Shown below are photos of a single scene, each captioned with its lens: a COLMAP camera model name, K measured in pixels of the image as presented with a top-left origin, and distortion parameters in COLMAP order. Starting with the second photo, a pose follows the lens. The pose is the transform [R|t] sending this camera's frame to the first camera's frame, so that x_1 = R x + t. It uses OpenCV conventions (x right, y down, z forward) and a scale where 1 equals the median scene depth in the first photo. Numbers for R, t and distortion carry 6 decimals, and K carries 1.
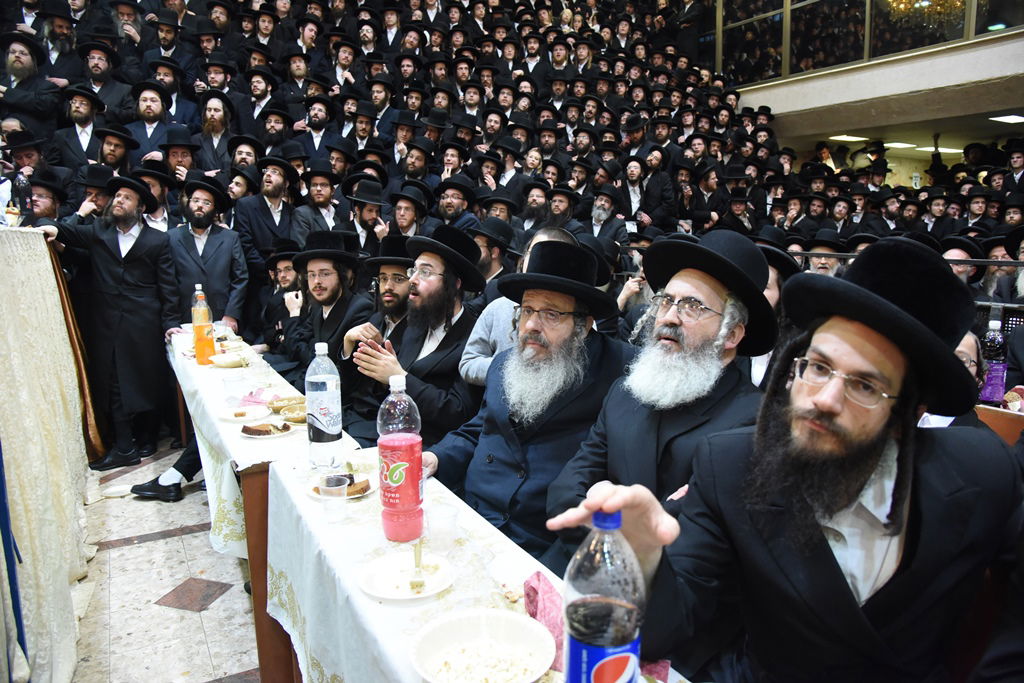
lens RADIAL K [[702.2, 0, 513.3], [0, 702.2, 328.9], [0, 0, 1]] dist [-0.026041, 0.003352]
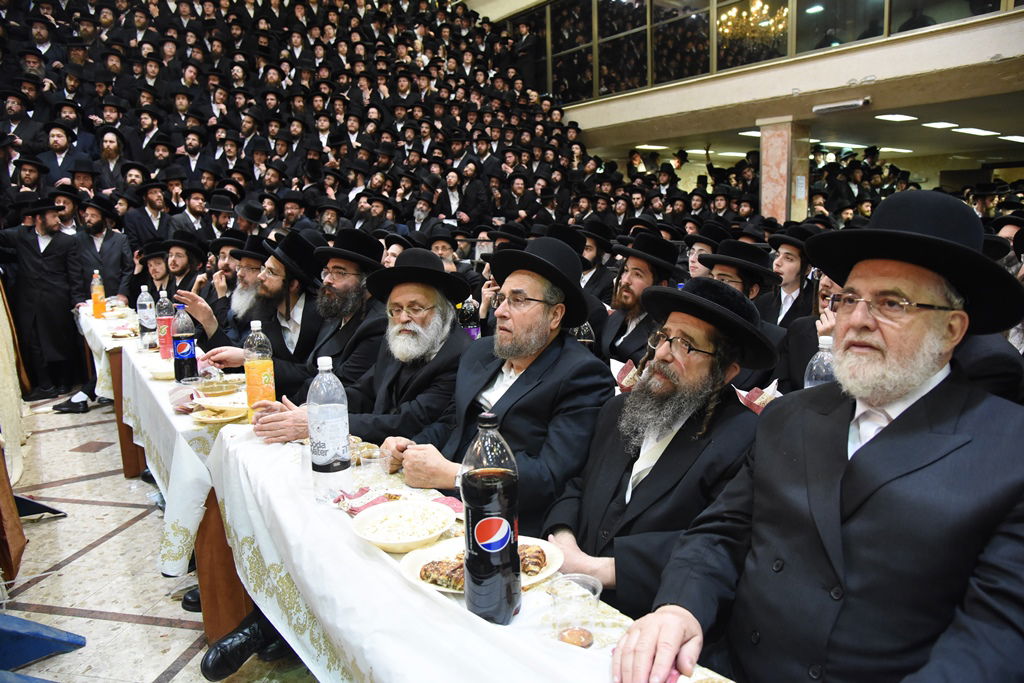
lens RADIAL K [[734.6, 0, 512.0], [0, 734.6, 341.5], [0, 0, 1]] dist [-0.083233, 0.104276]
pose [[0.997315, -0.033193, 0.065278, 0.195699], [0.032515, 0.999406, 0.011425, 0.059362], [-0.065619, -0.009271, 0.997802, -0.353586]]
